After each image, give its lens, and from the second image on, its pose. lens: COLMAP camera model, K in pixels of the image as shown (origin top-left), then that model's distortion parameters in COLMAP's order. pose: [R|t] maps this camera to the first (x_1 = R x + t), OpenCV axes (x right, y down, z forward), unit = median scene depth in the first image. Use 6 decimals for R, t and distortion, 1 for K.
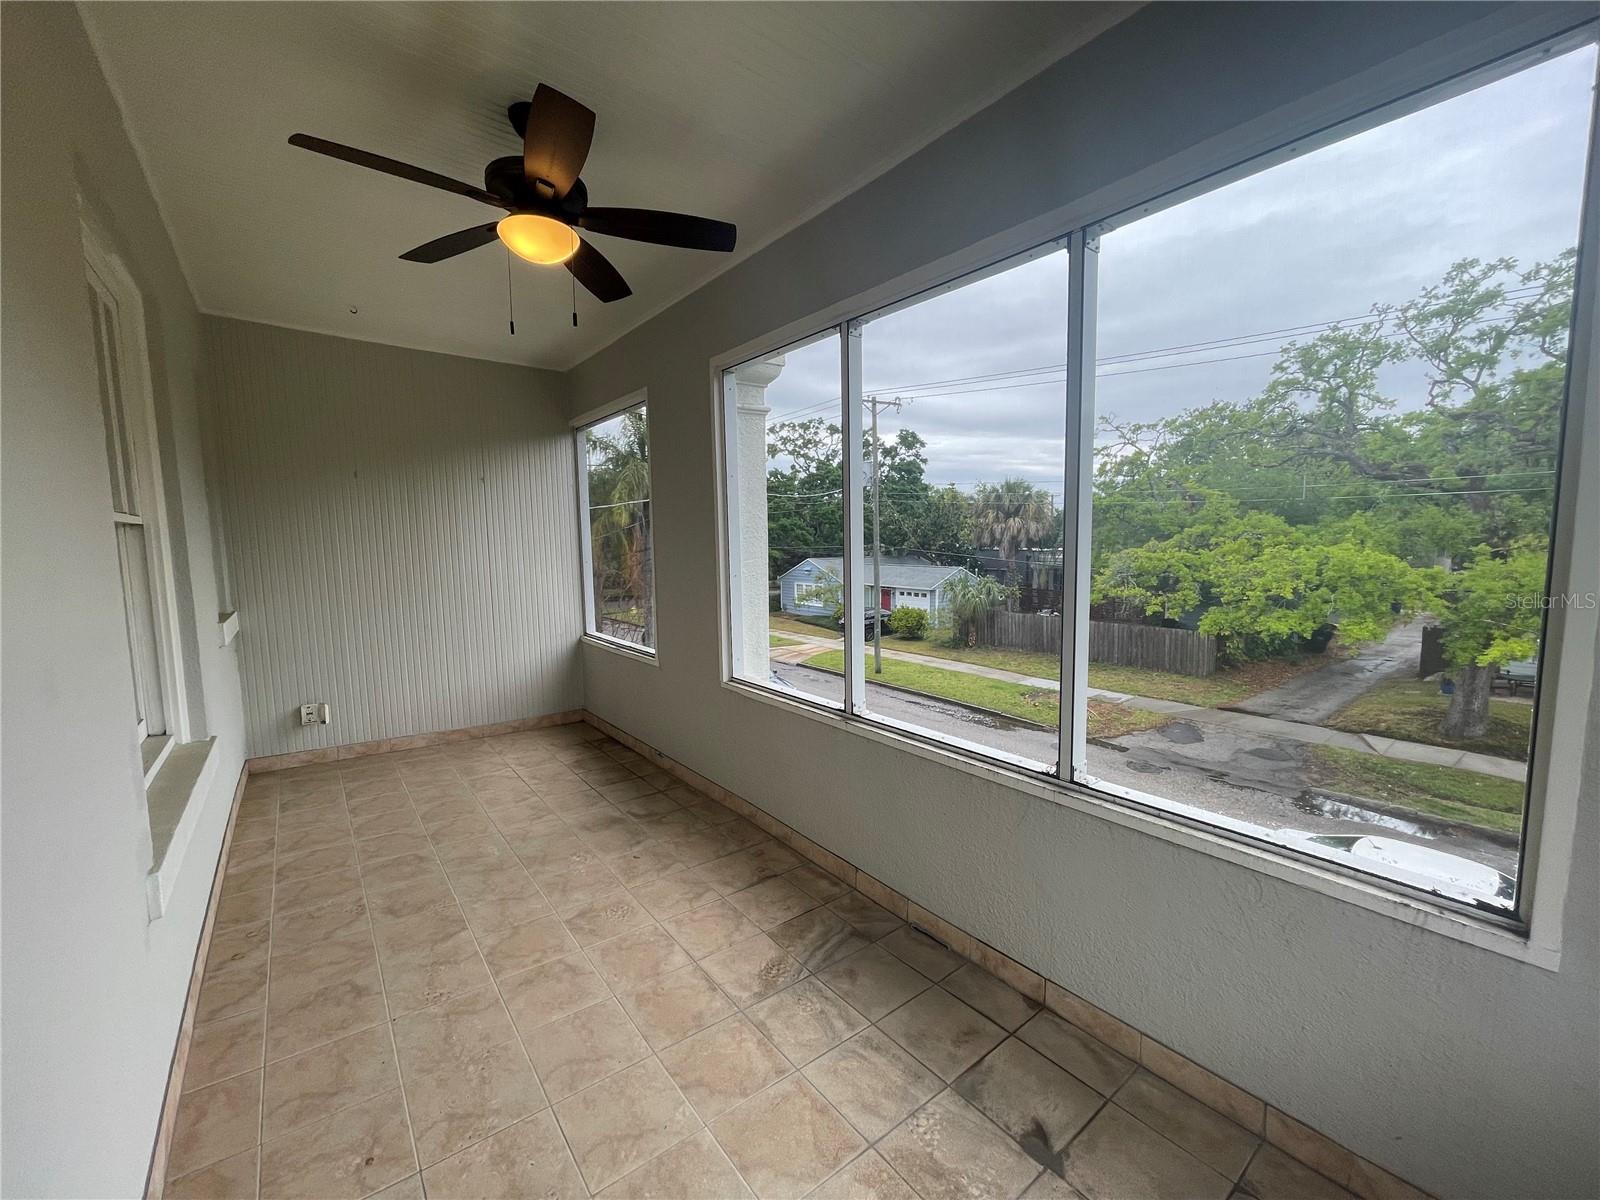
lens RADIAL K [[646.3, 0, 800.2], [0, 646.3, 602.0], [0, 0, 1]] dist [-0.004015, 0.000333]
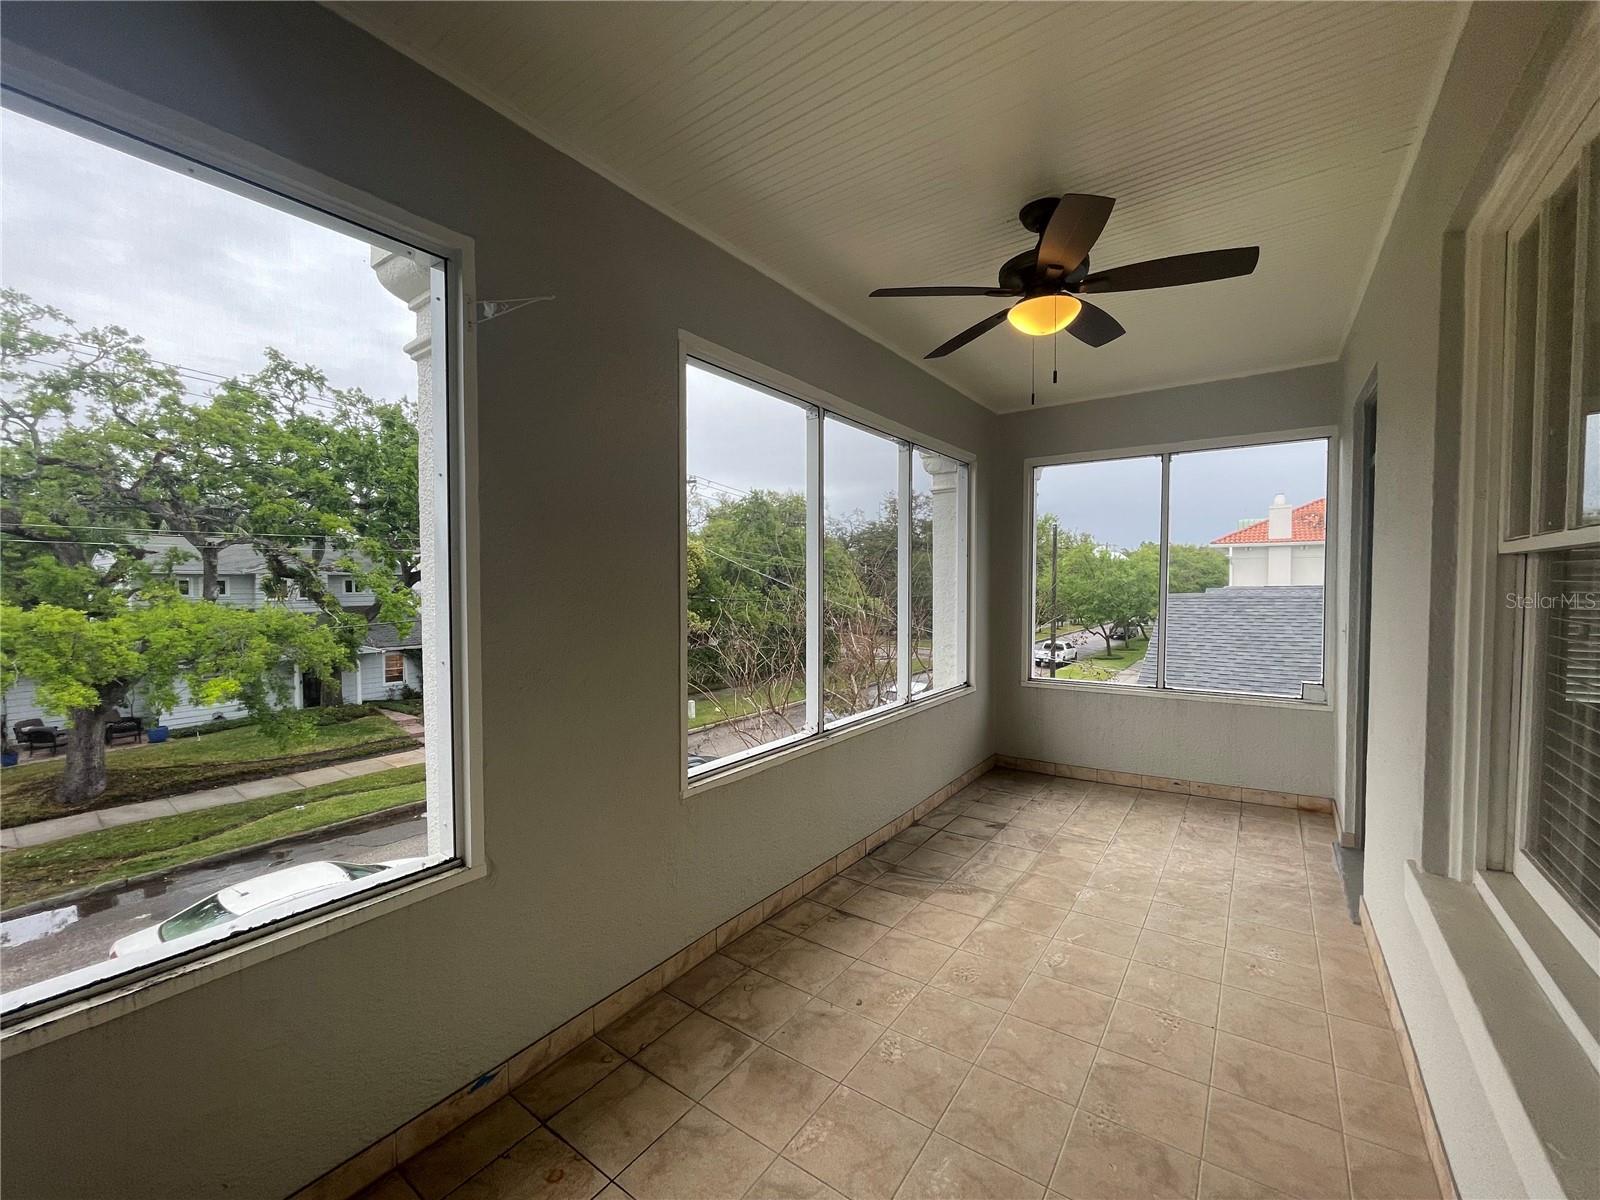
lens RADIAL K [[646.3, 0, 799.8], [0, 646.3, 600.5], [0, 0, 1]] dist [-0.004015, 0.000333]
pose [[-0.275721, -0.018091, 0.961067, -0.900602], [0.099665, 0.993896, 0.047302, -0.109161], [-0.956057, 0.108827, -0.272235, 1.156377]]
